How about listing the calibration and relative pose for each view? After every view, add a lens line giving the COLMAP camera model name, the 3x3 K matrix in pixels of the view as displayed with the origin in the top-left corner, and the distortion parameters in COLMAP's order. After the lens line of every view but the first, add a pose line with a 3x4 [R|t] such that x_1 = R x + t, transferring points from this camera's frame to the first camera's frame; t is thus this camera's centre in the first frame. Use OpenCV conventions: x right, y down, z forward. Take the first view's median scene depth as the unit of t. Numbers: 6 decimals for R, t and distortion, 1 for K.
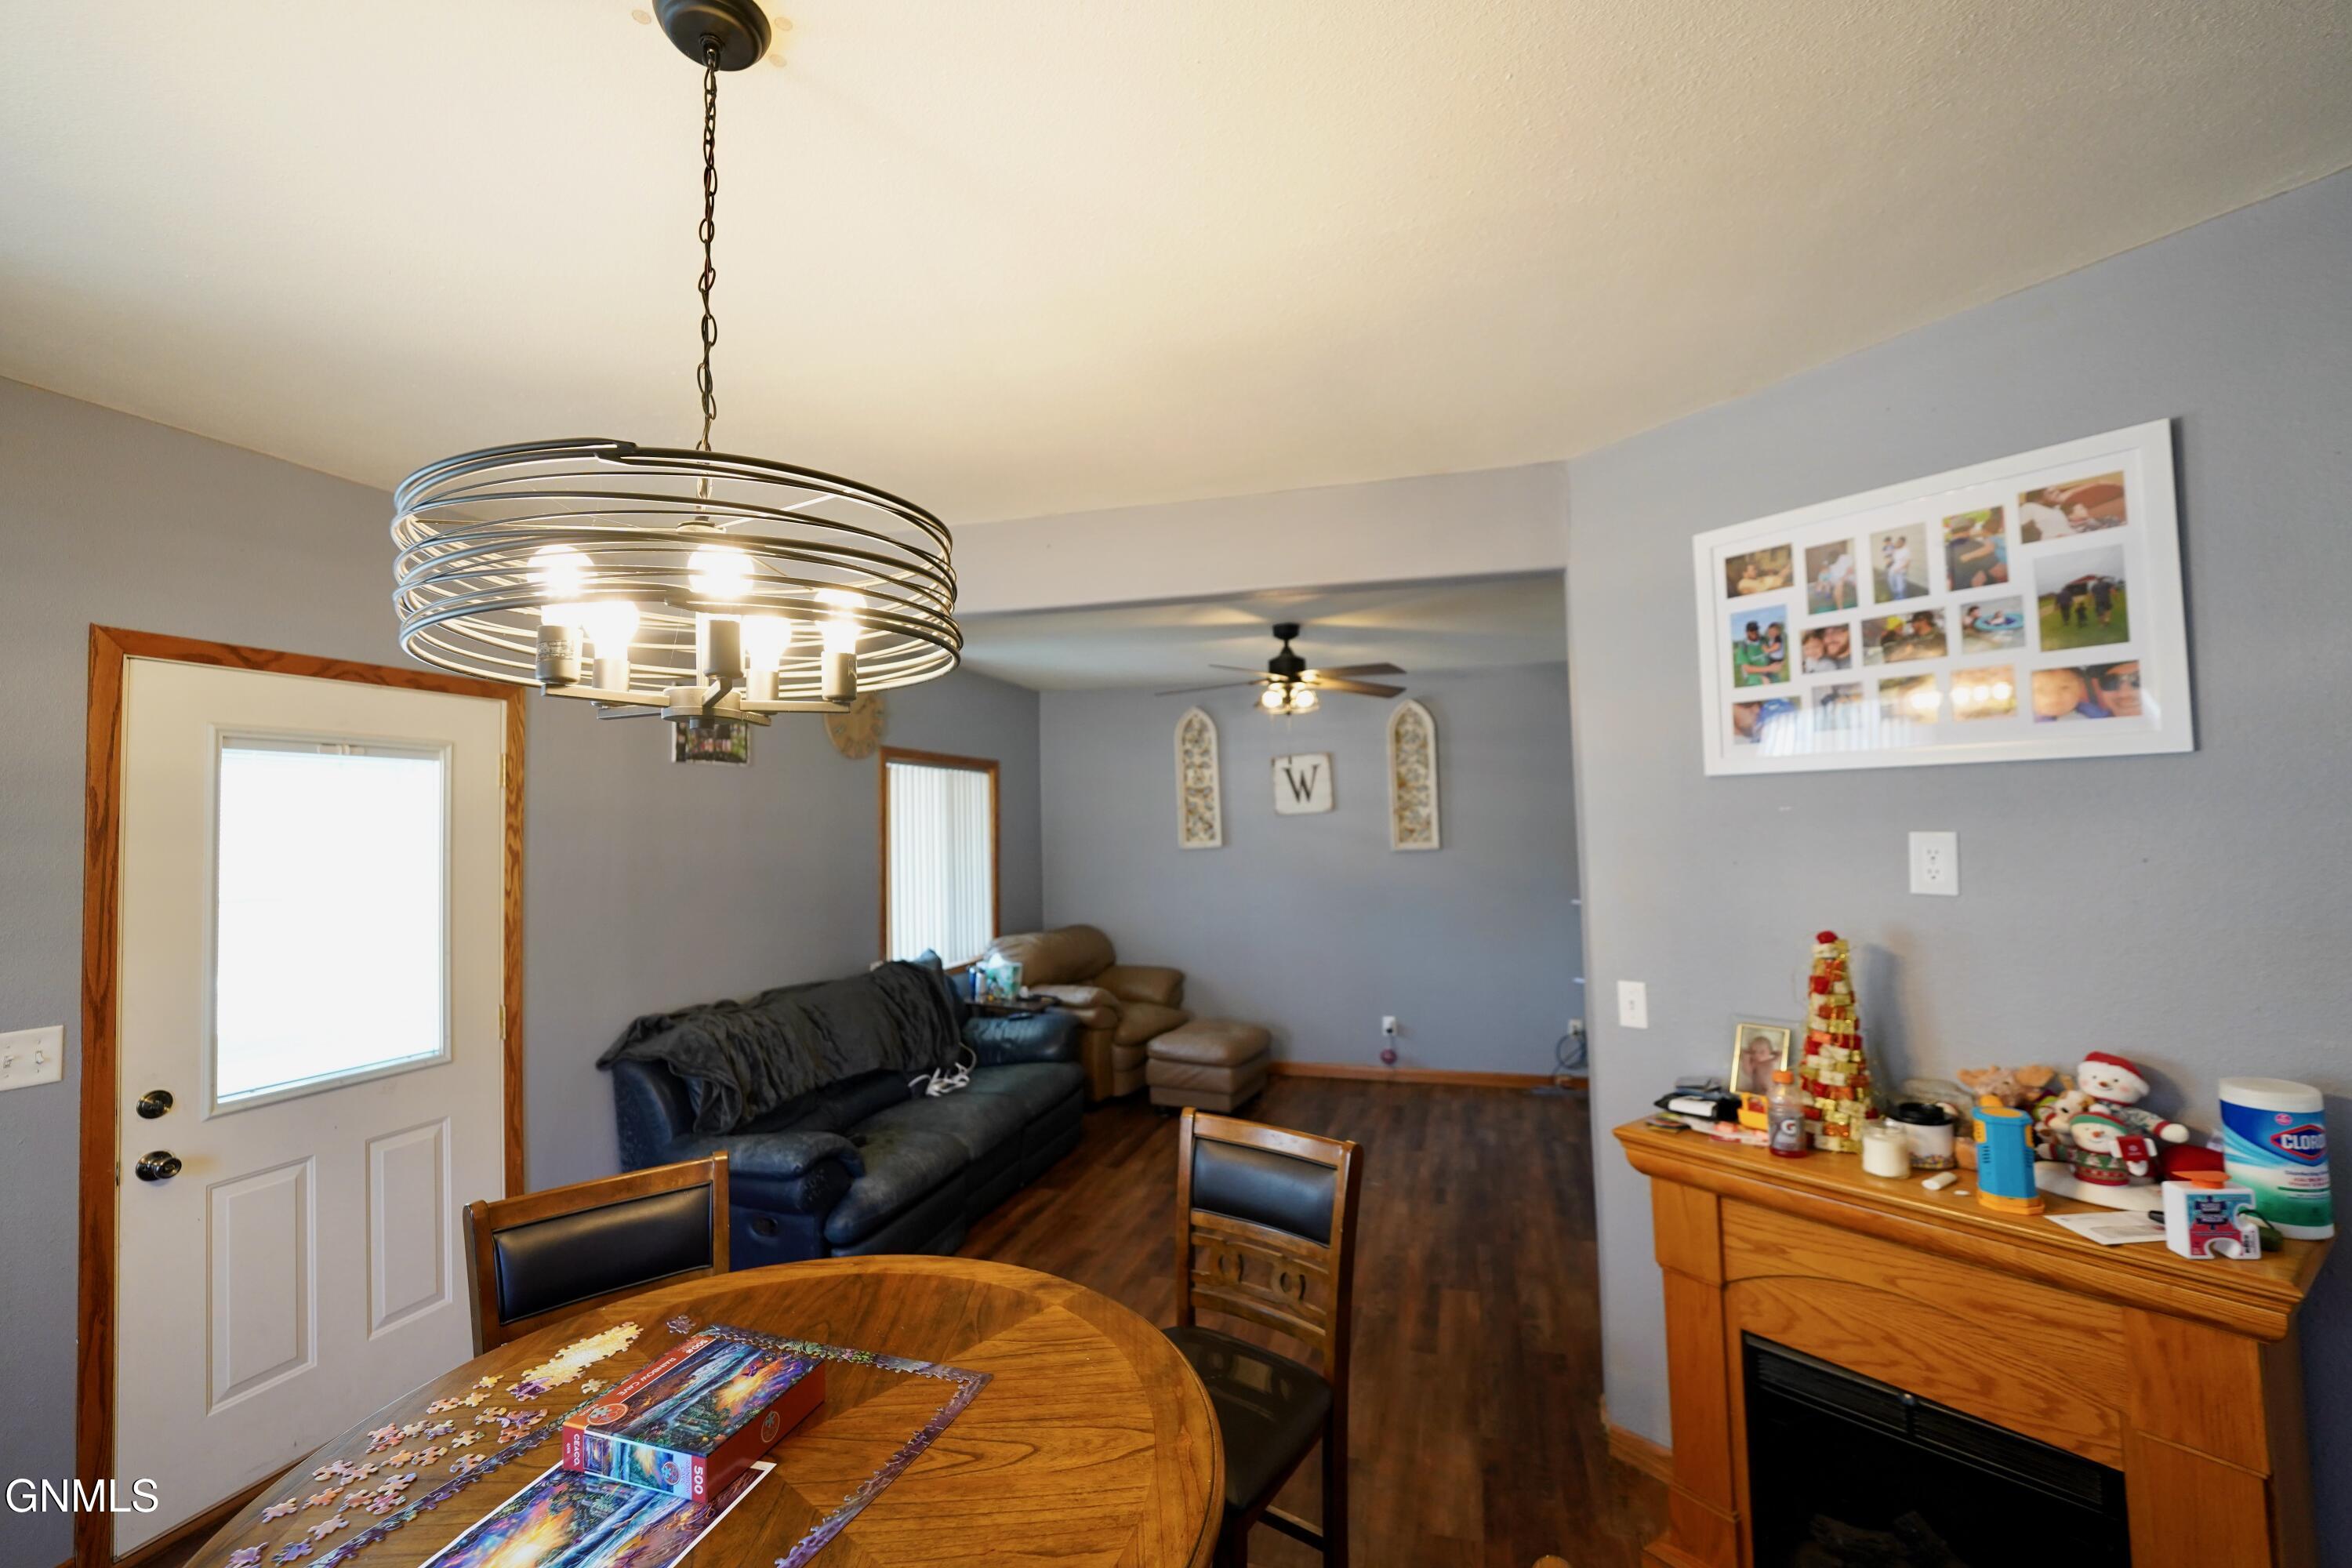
lens RADIAL K [[957.7, 0, 1192.1], [0, 957.7, 783.9], [0, 0, 1]] dist [-0.023573, 0.001071]
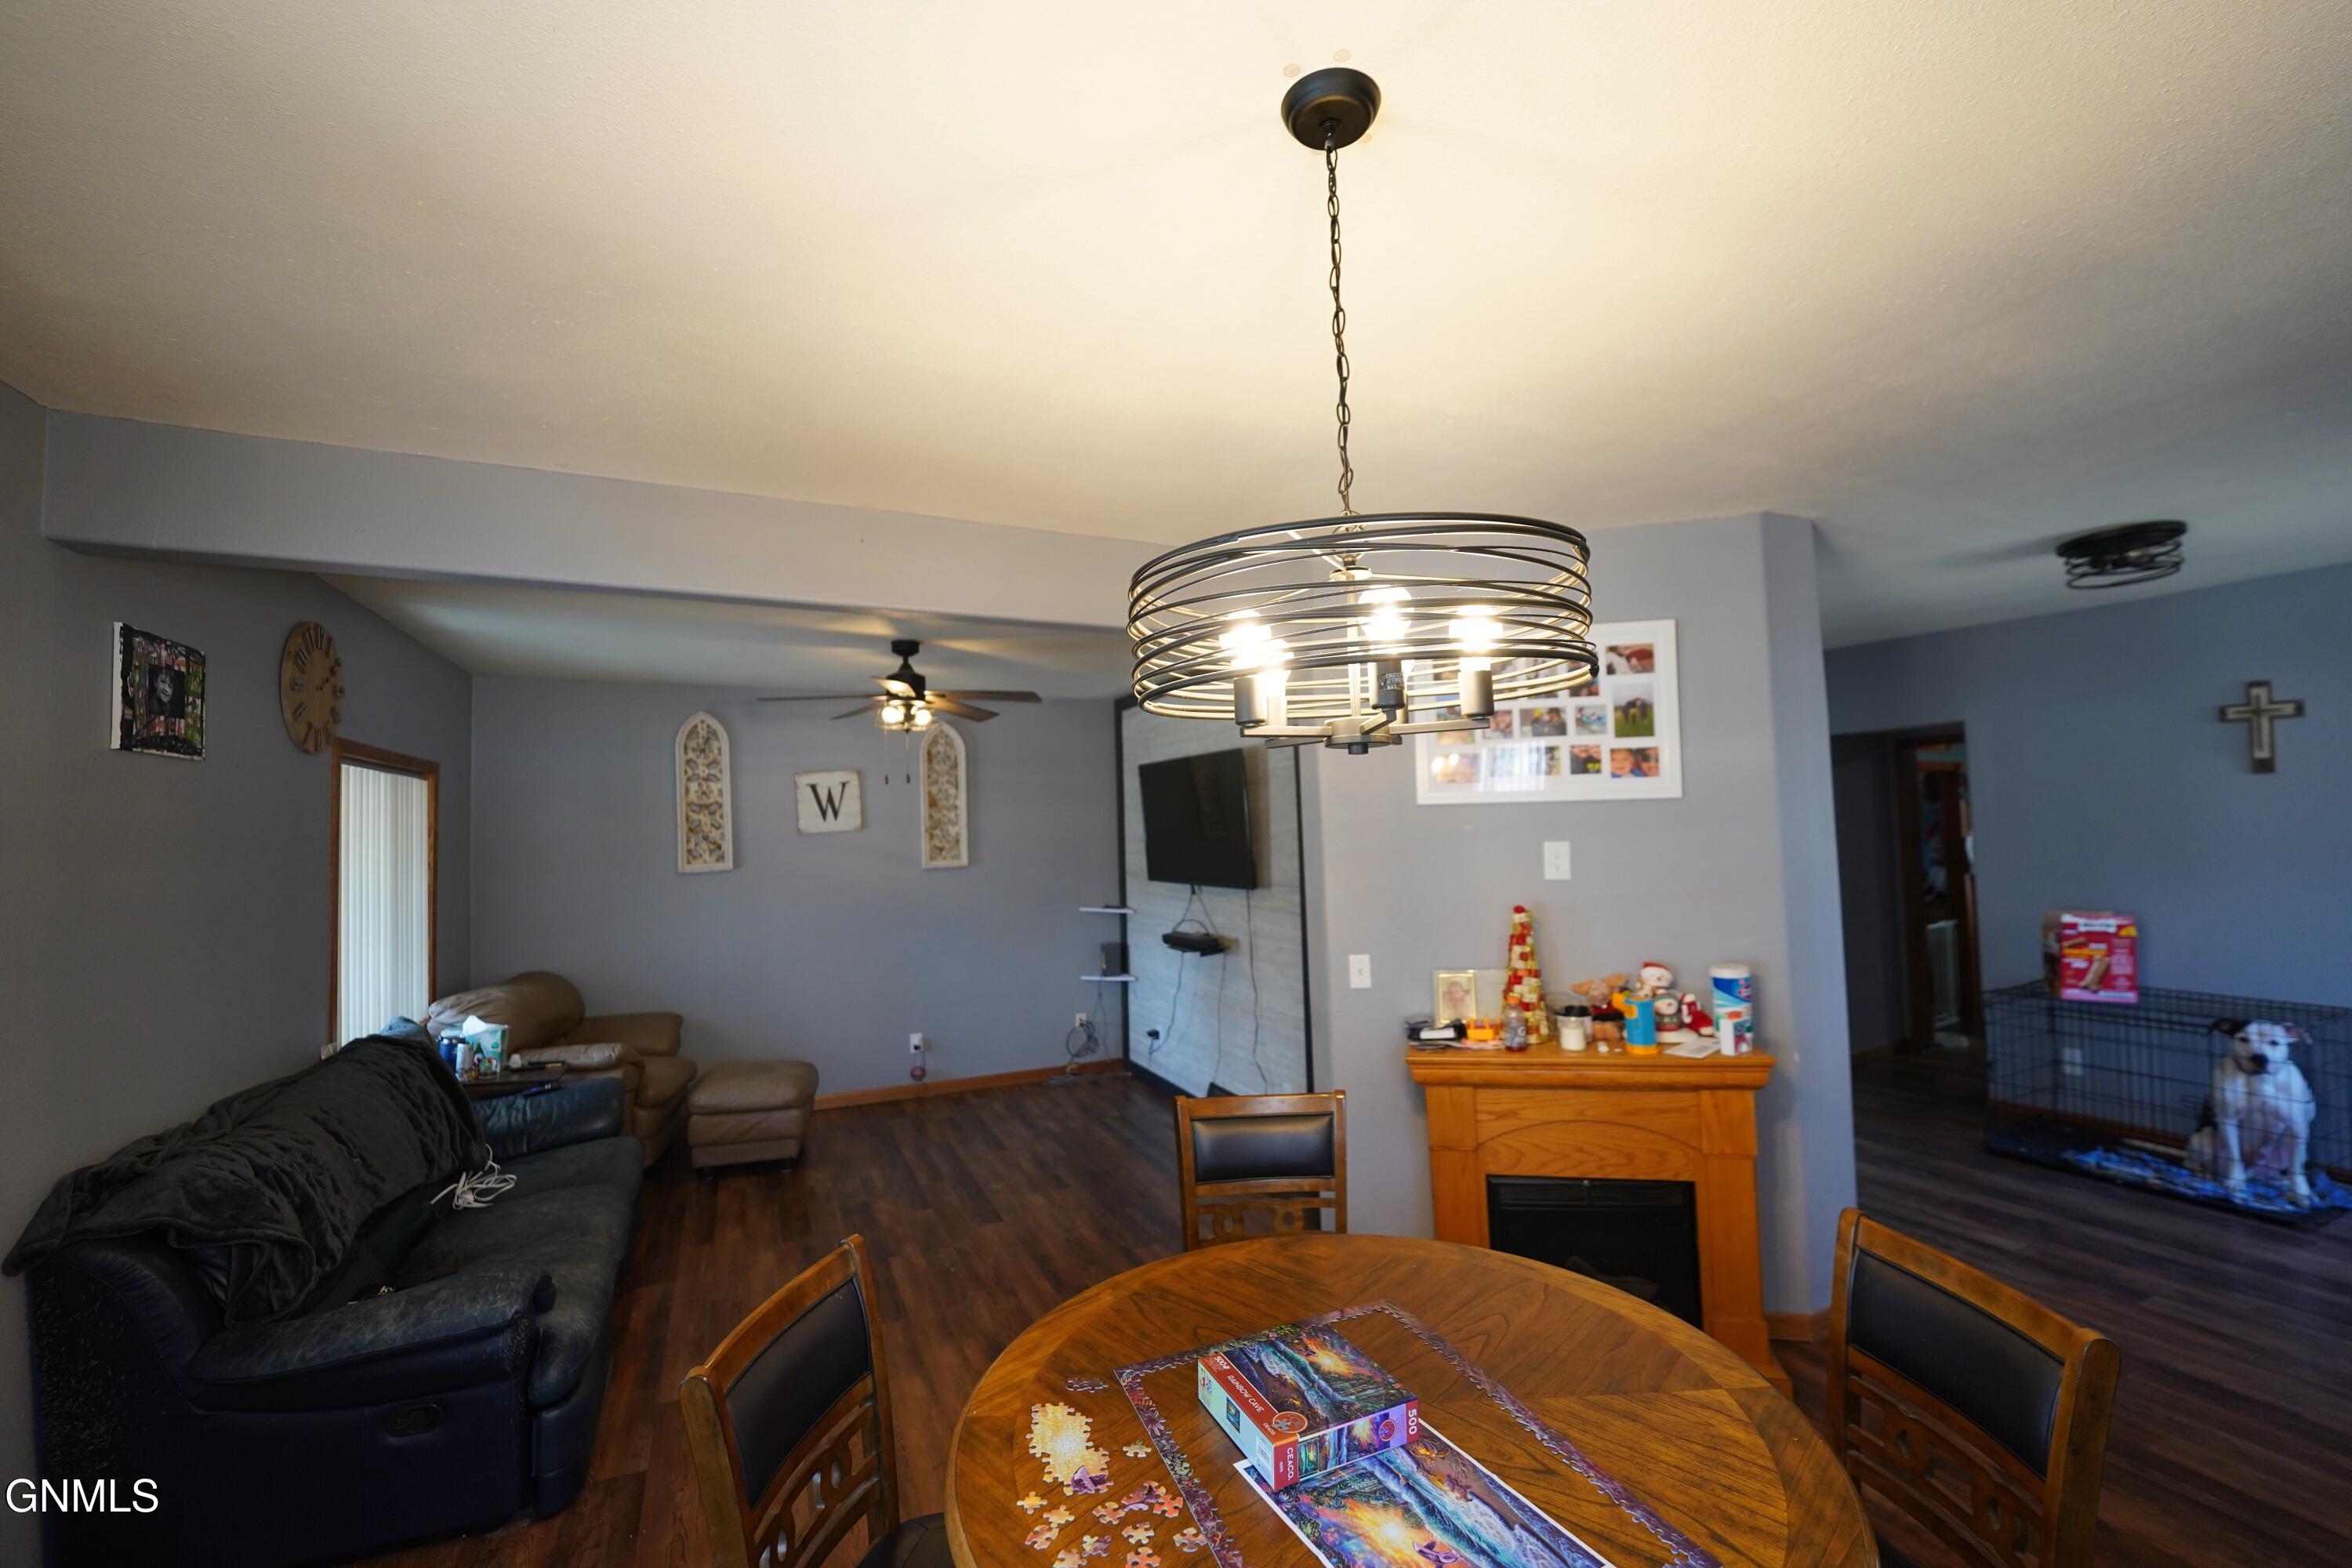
lens RADIAL K [[957.7, 0, 1178.9], [0, 957.7, 783.5], [0, 0, 1]] dist [-0.023573, 0.001071]
pose [[0.756739, 0.030838, 0.652989, -0.333306], [-0.017509, 0.999484, -0.026911, 0.002613], [-0.653482, 0.008931, 0.756889, 0.070647]]
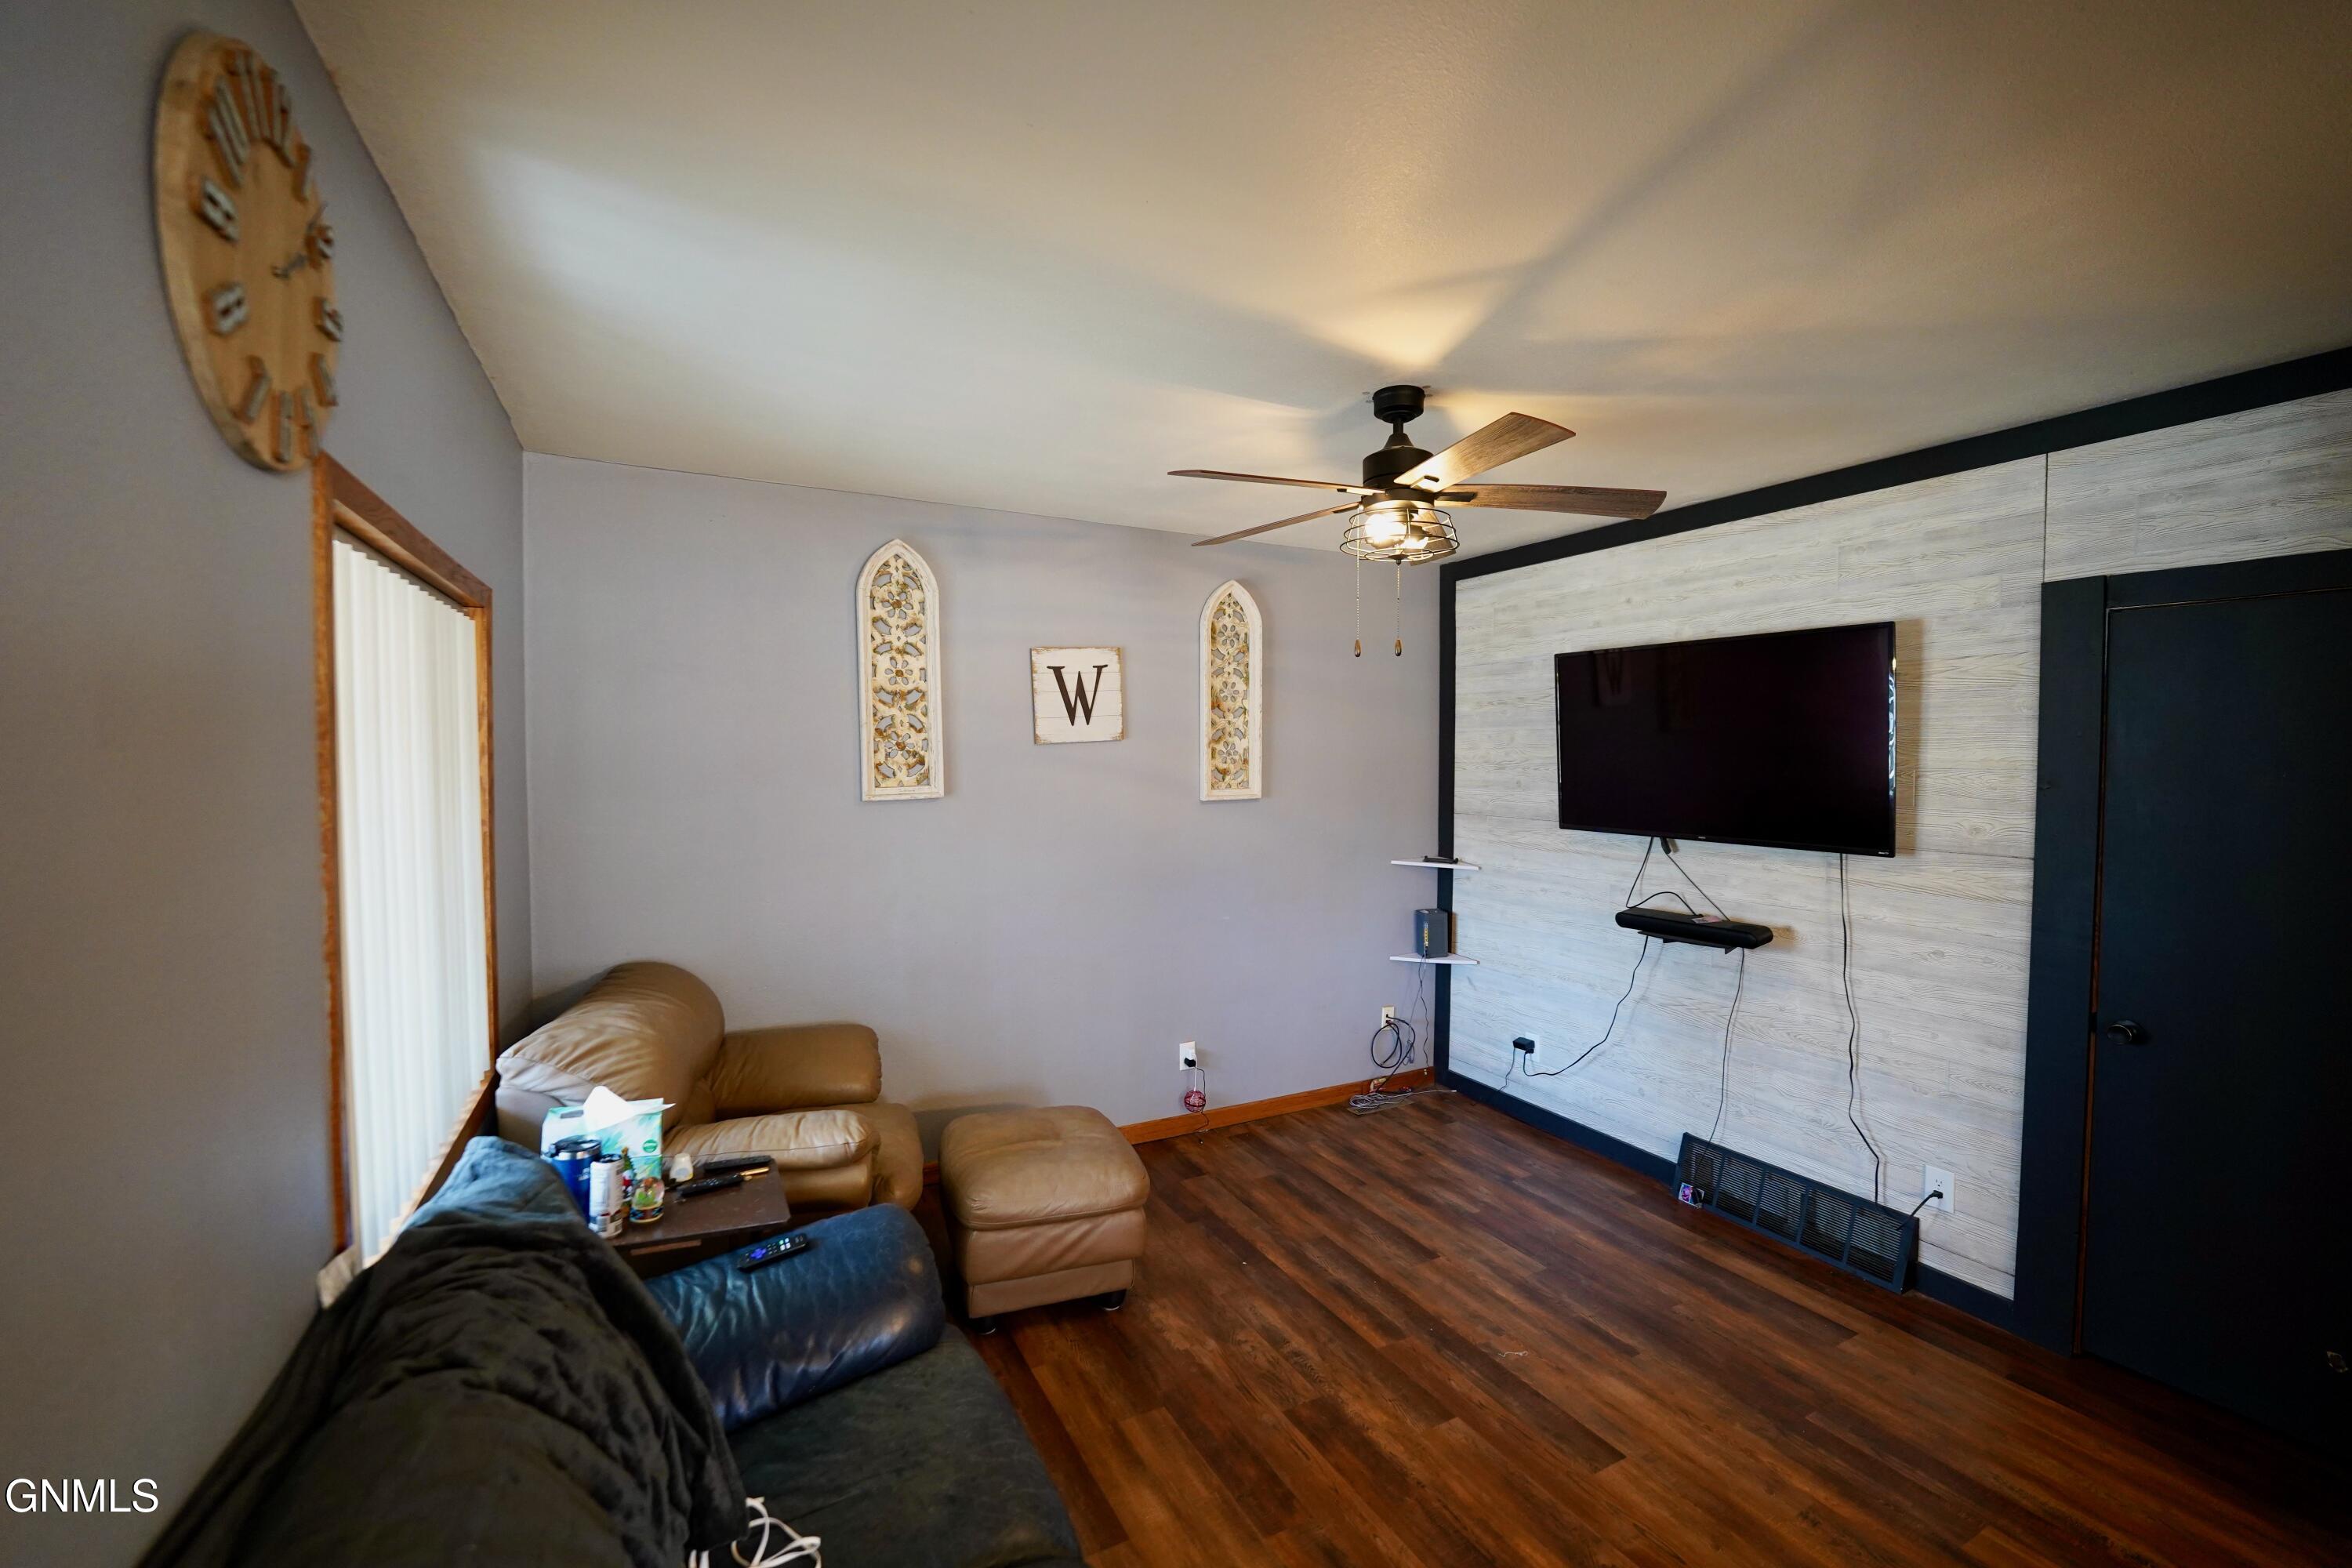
lens RADIAL K [[957.7, 0, 1182.1], [0, 957.7, 786.1], [0, 0, 1]] dist [-0.023573, 0.001071]
pose [[0.718337, -0.004444, 0.695682, -0.364039], [-0.047130, 0.997371, 0.055036, 0.029928], [-0.694097, -0.072322, 0.716239, 0.697162]]
